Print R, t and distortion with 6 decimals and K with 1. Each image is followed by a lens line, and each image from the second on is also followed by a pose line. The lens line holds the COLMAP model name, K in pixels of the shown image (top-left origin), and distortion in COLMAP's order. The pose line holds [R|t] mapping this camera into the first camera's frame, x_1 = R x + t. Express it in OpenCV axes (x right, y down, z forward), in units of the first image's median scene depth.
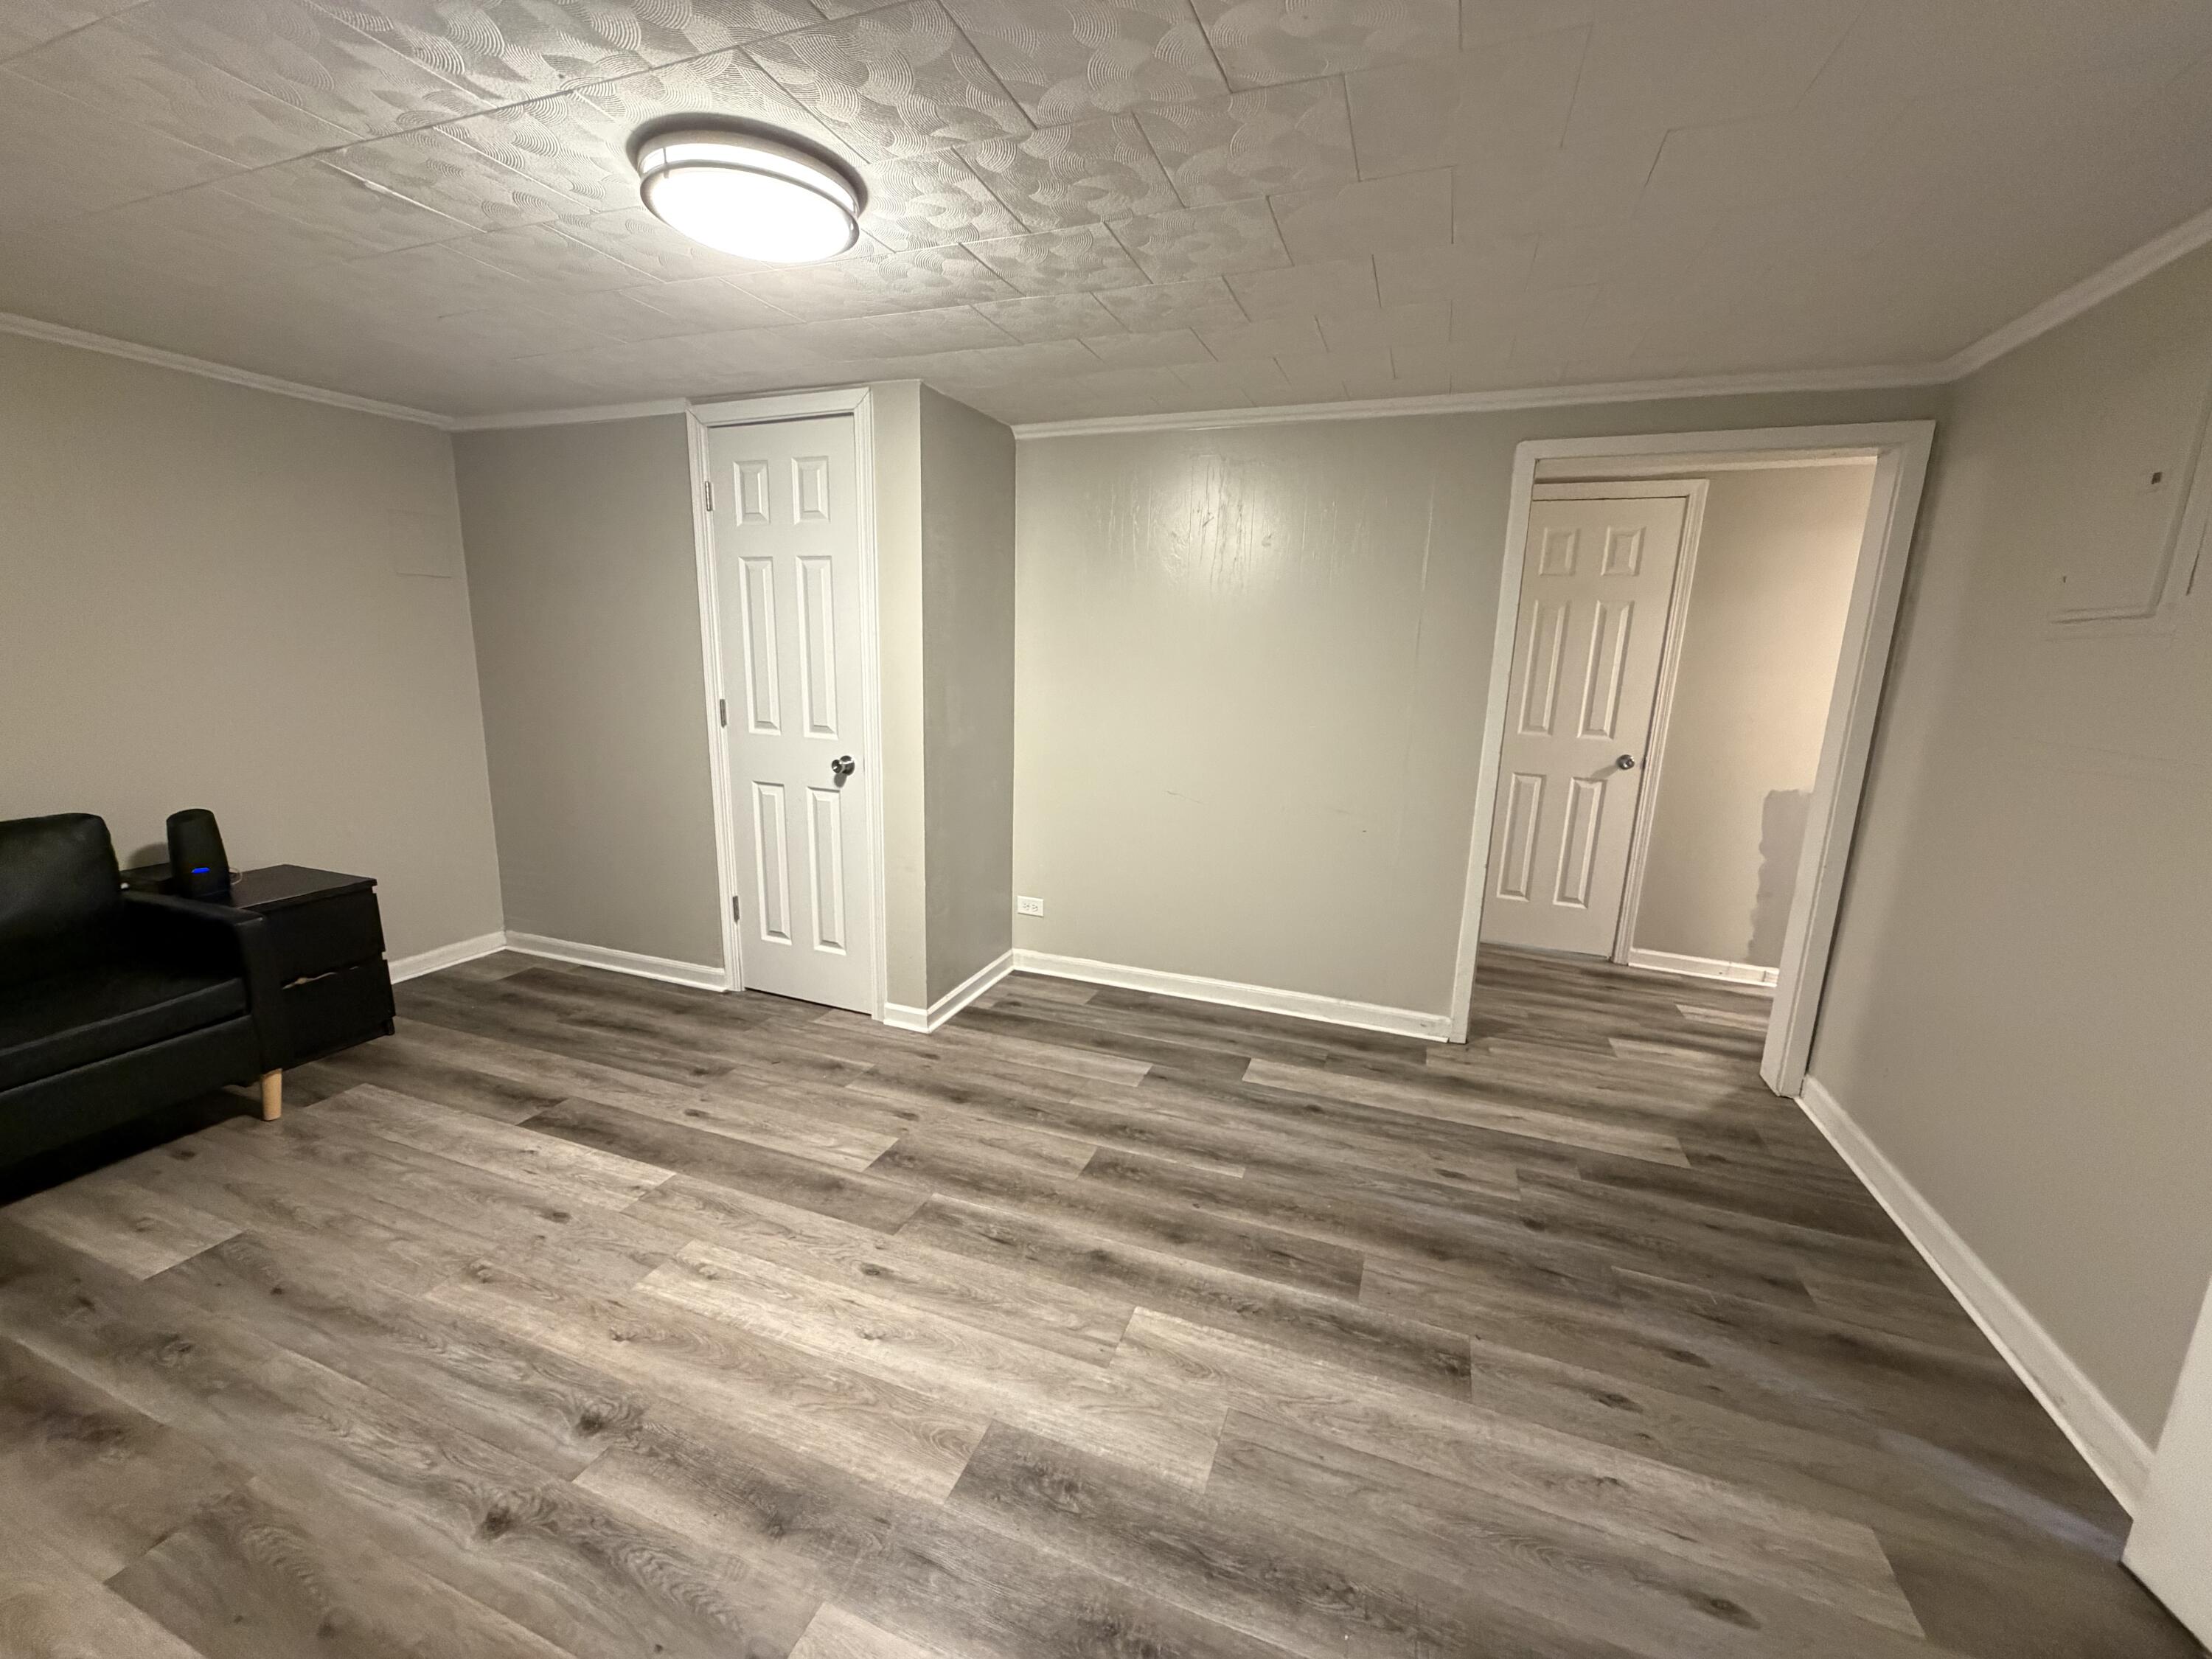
lens RADIAL K [[882.0, 0, 1098.5], [0, 882.0, 833.5], [0, 0, 1]] dist [0.000930, -0.000417]
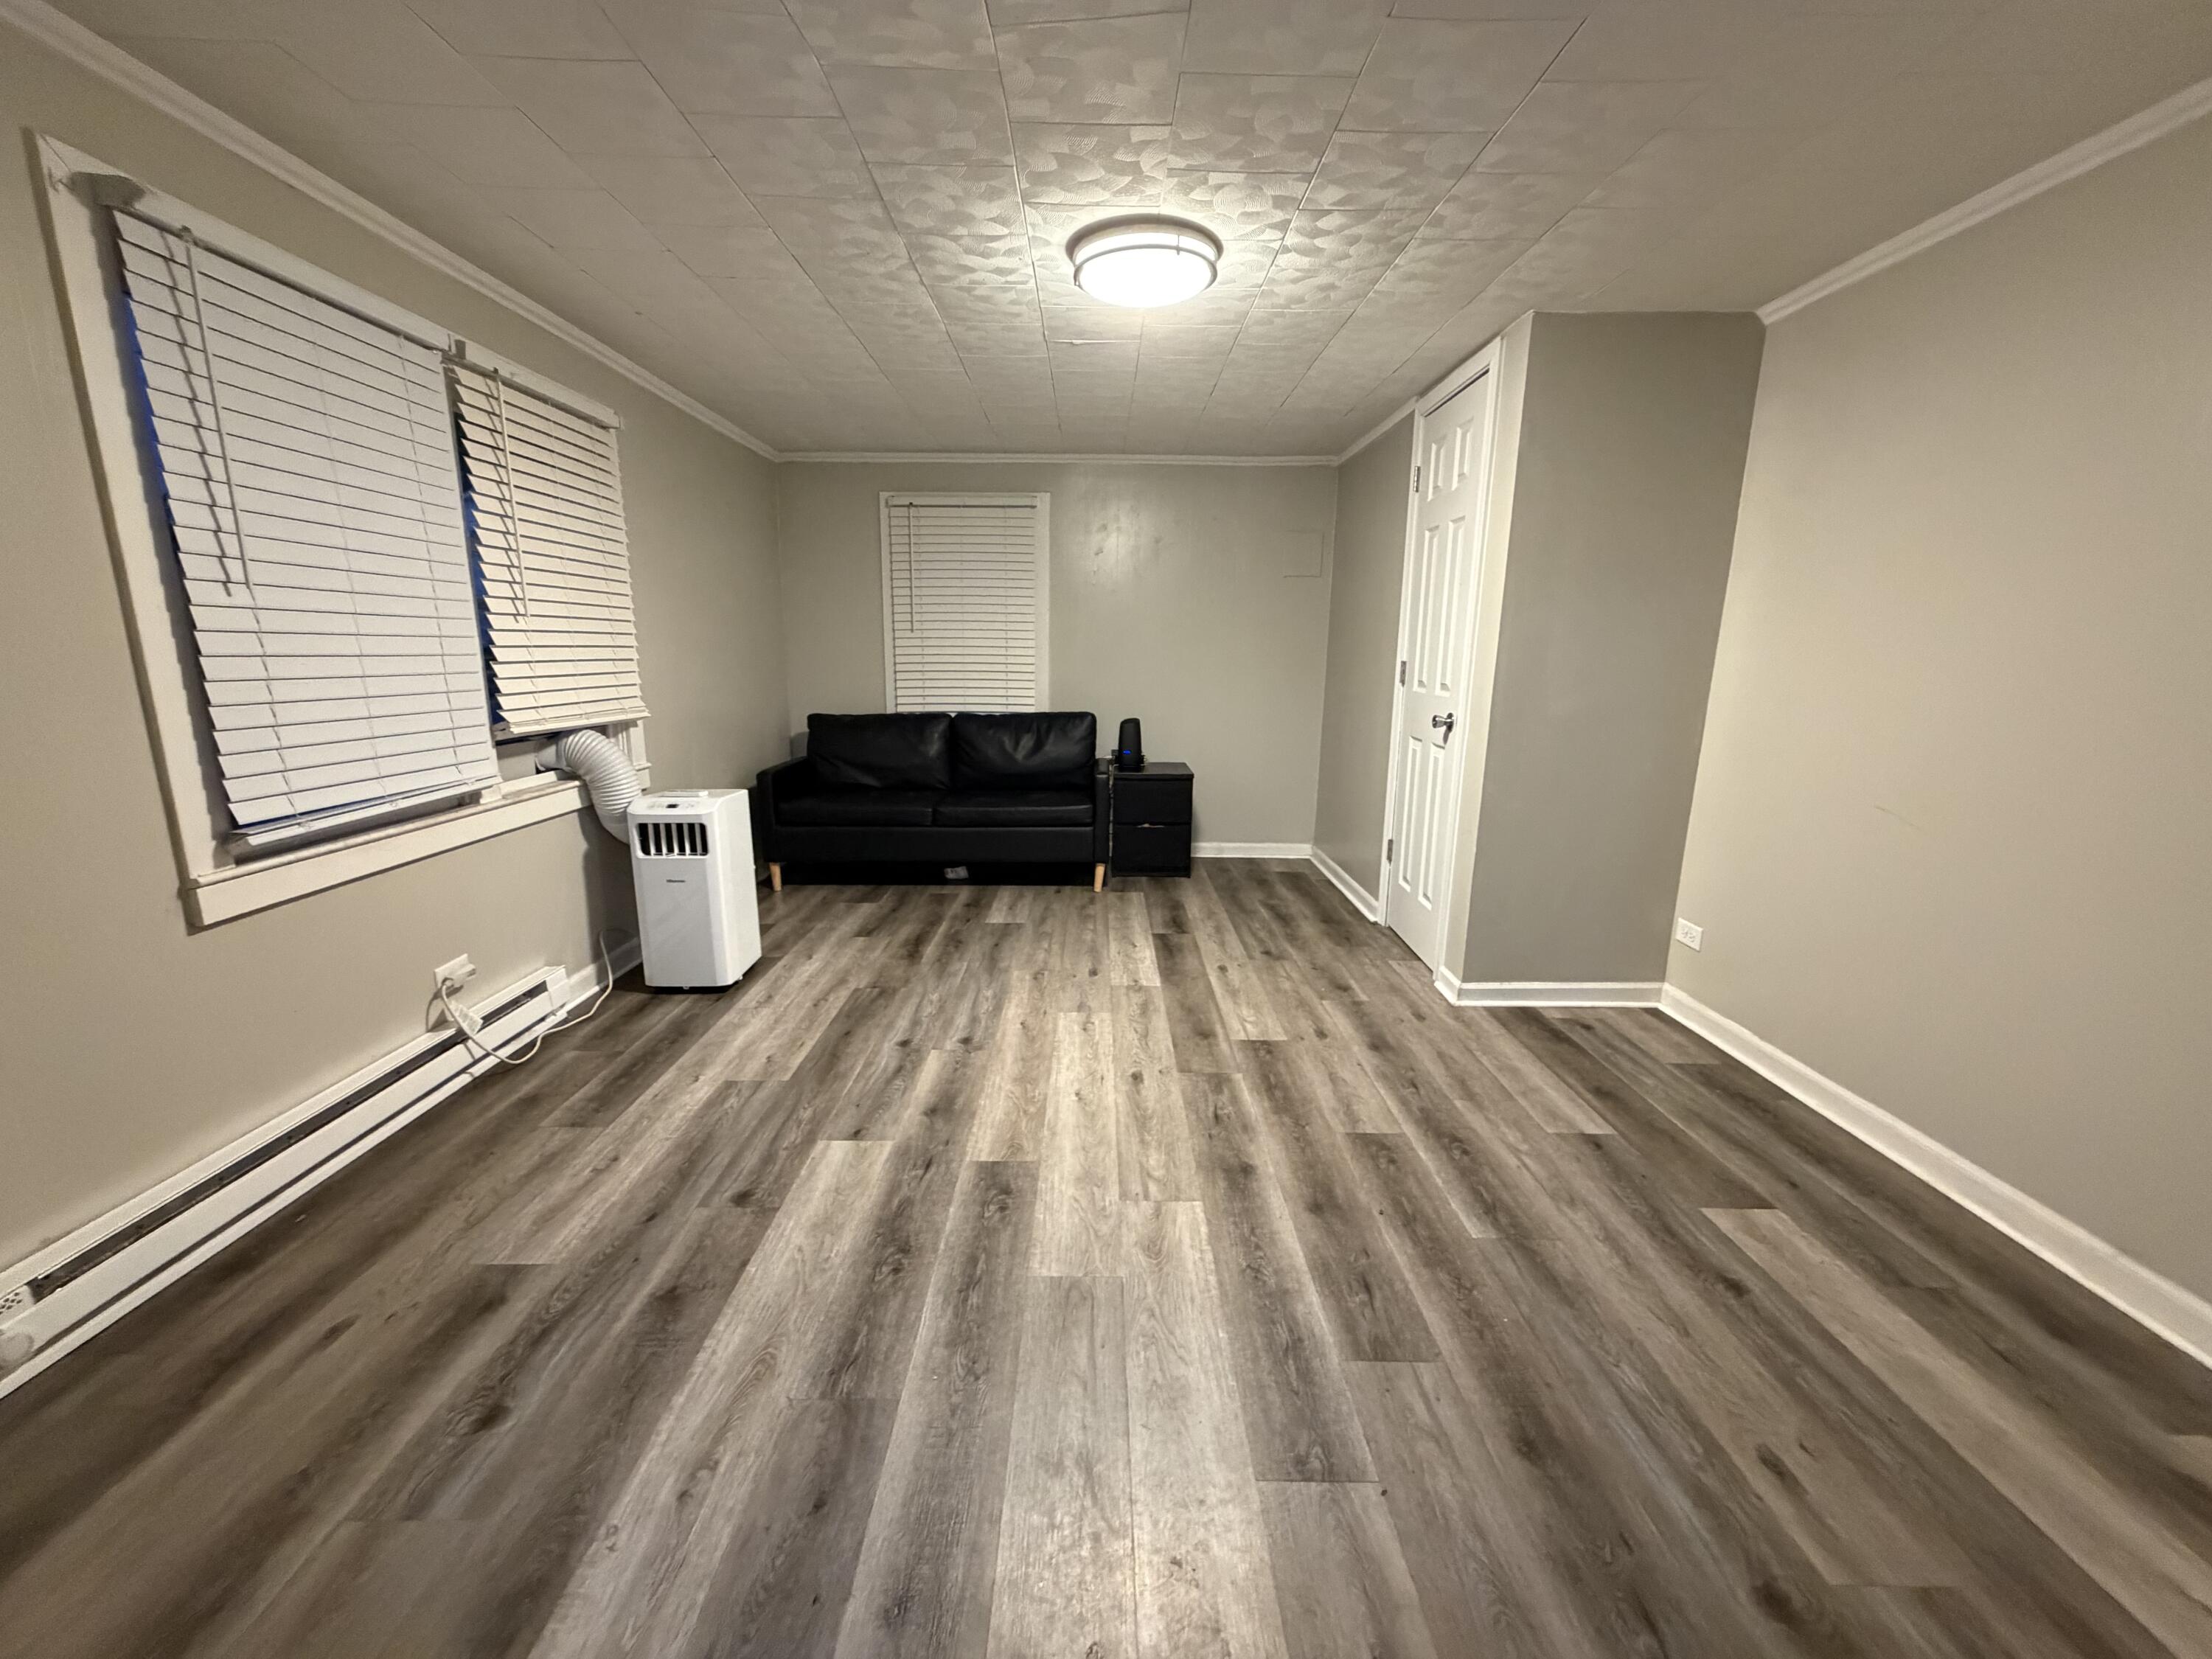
lens RADIAL K [[882.0, 0, 1099.9], [0, 882.0, 831.7], [0, 0, 1]] dist [0.000930, -0.000417]
pose [[0.357143, 0.173165, -0.917858, 0.712126], [-0.197535, 0.974441, 0.106978, 0.022551], [0.912923, 0.143103, 0.382221, 0.355433]]
